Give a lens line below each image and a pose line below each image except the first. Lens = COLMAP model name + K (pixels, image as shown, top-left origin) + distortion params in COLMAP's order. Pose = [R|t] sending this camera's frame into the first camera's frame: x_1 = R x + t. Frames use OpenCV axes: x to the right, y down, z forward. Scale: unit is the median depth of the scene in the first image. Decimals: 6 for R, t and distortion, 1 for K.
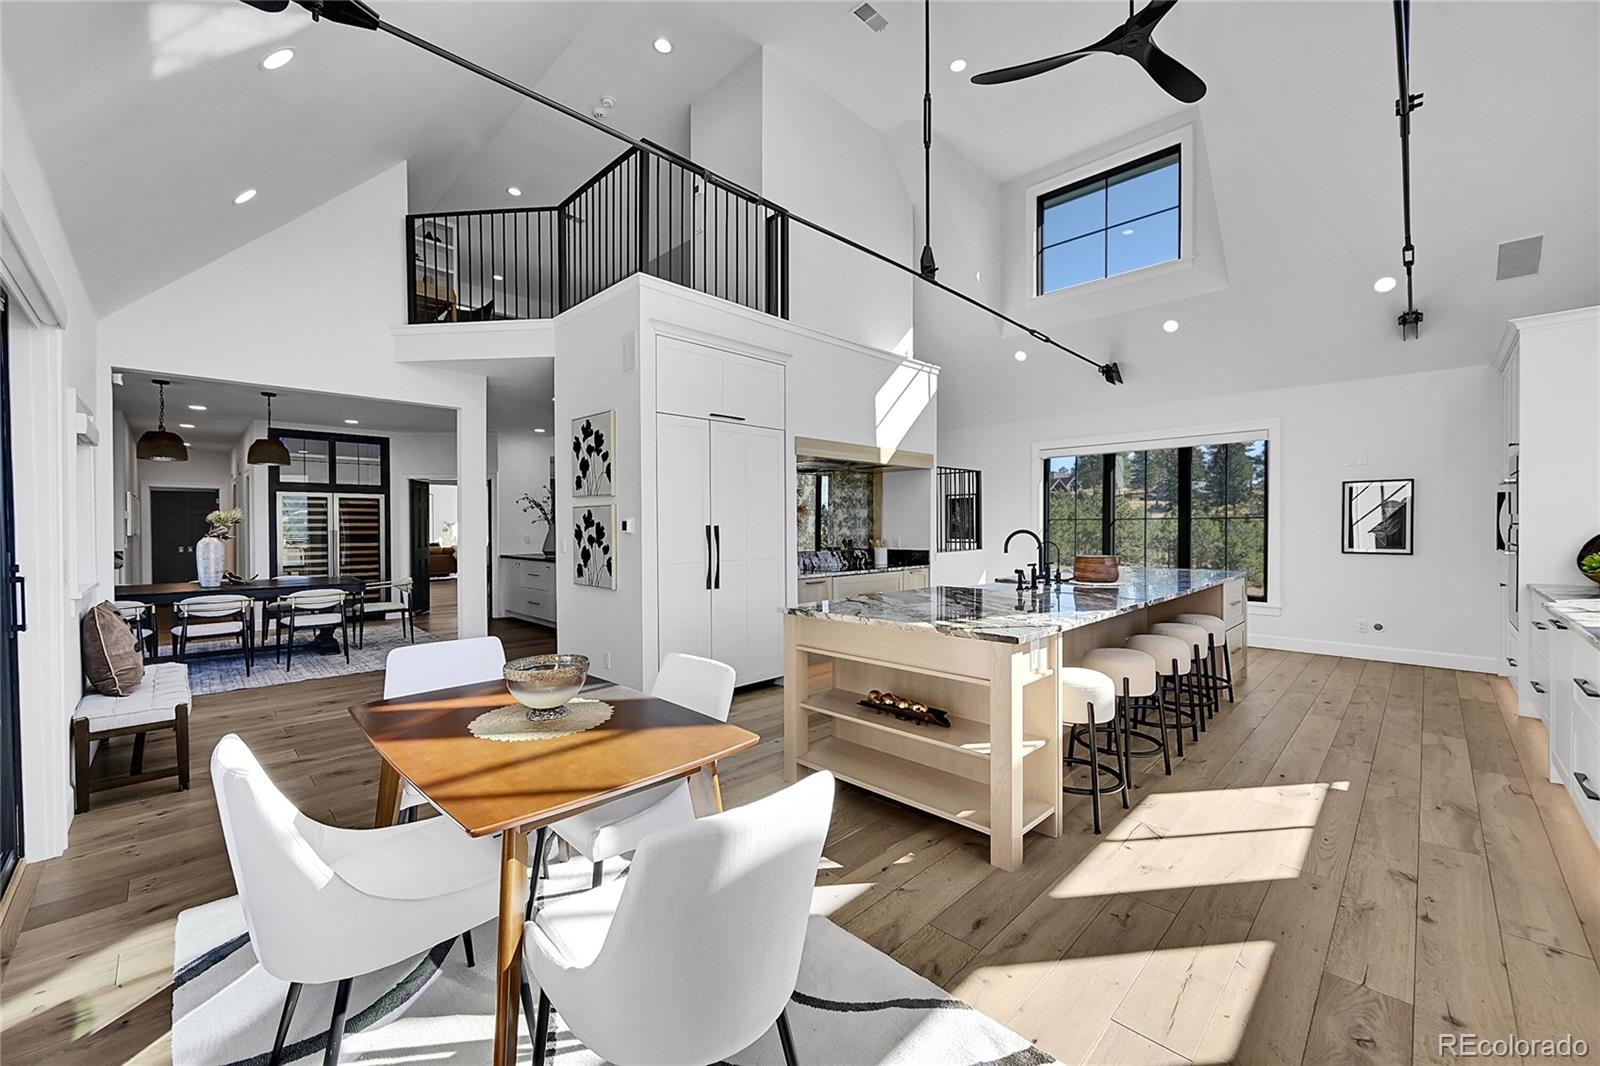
lens RADIAL K [[626.4, 0, 798.2], [0, 626.4, 531.6], [0, 0, 1]] dist [0.000259, 0.000425]
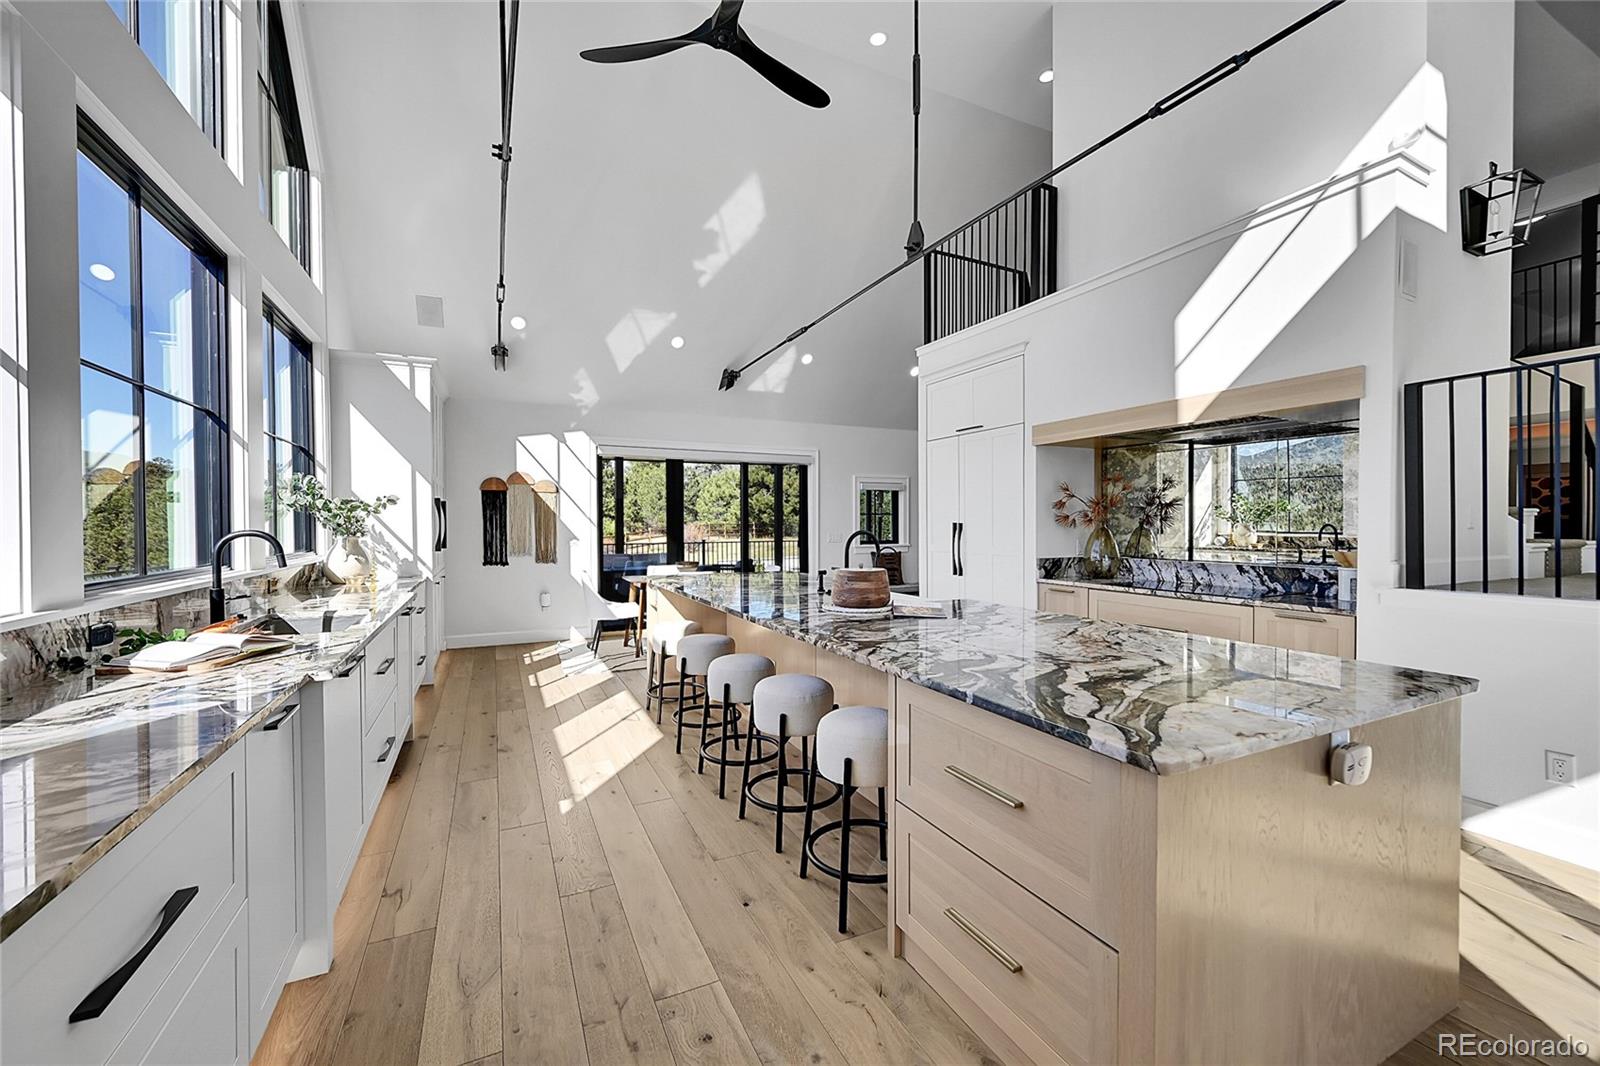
lens RADIAL K [[626.4, 0, 798.2], [0, 626.4, 531.6], [0, 0, 1]] dist [0.000259, 0.000425]
pose [[-0.324450, 0.016856, -0.945753, 1.150608], [-0.007948, 0.999757, 0.020545, -0.015539], [0.945870, 0.014183, -0.324237, 1.147504]]
